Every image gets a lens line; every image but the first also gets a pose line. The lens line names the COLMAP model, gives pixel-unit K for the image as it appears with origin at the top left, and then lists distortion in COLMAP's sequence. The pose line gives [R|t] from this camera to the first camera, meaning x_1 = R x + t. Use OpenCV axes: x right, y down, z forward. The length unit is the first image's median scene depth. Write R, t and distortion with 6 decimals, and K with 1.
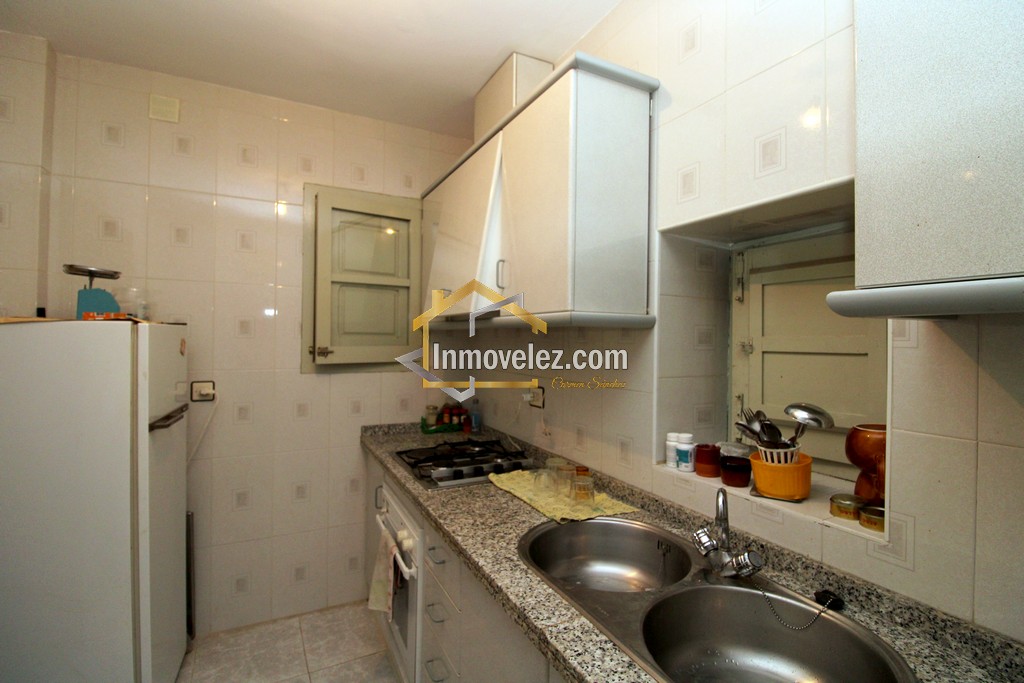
lens RADIAL K [[480.4, 0, 515.3], [0, 480.4, 336.4], [0, 0, 1]] dist [-0.003362, -0.010550]
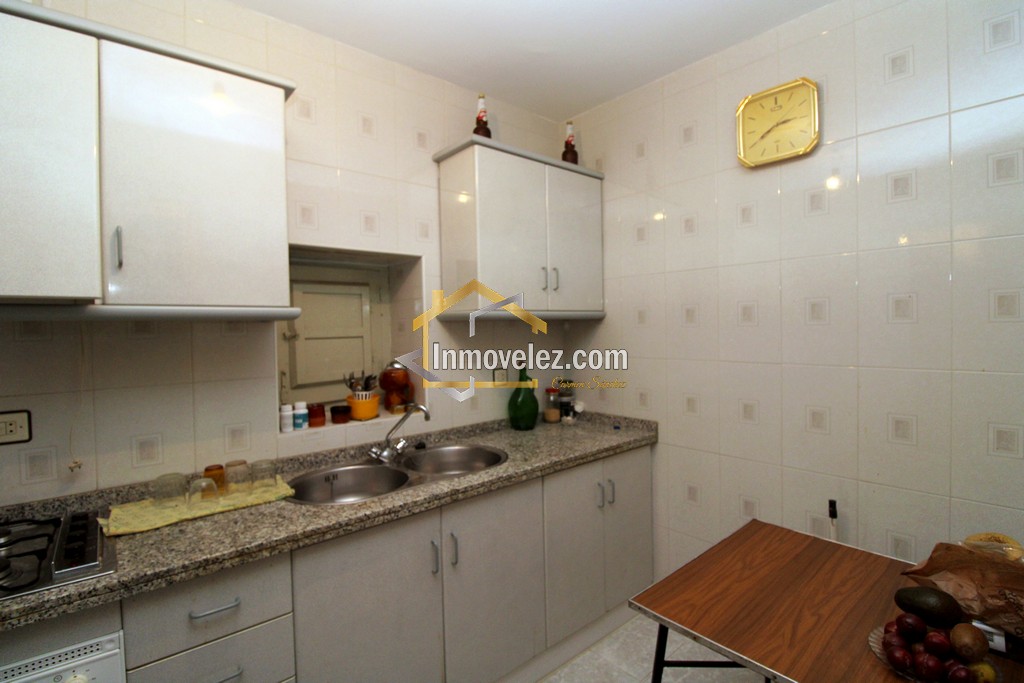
lens RADIAL K [[480.4, 0, 514.0], [0, 480.4, 340.2], [0, 0, 1]] dist [-0.003362, -0.010550]
pose [[-0.220680, -0.028307, 0.974935, -1.051402], [0.016340, 0.999331, 0.032714, -0.001537], [-0.975209, 0.023149, -0.220070, 0.704260]]
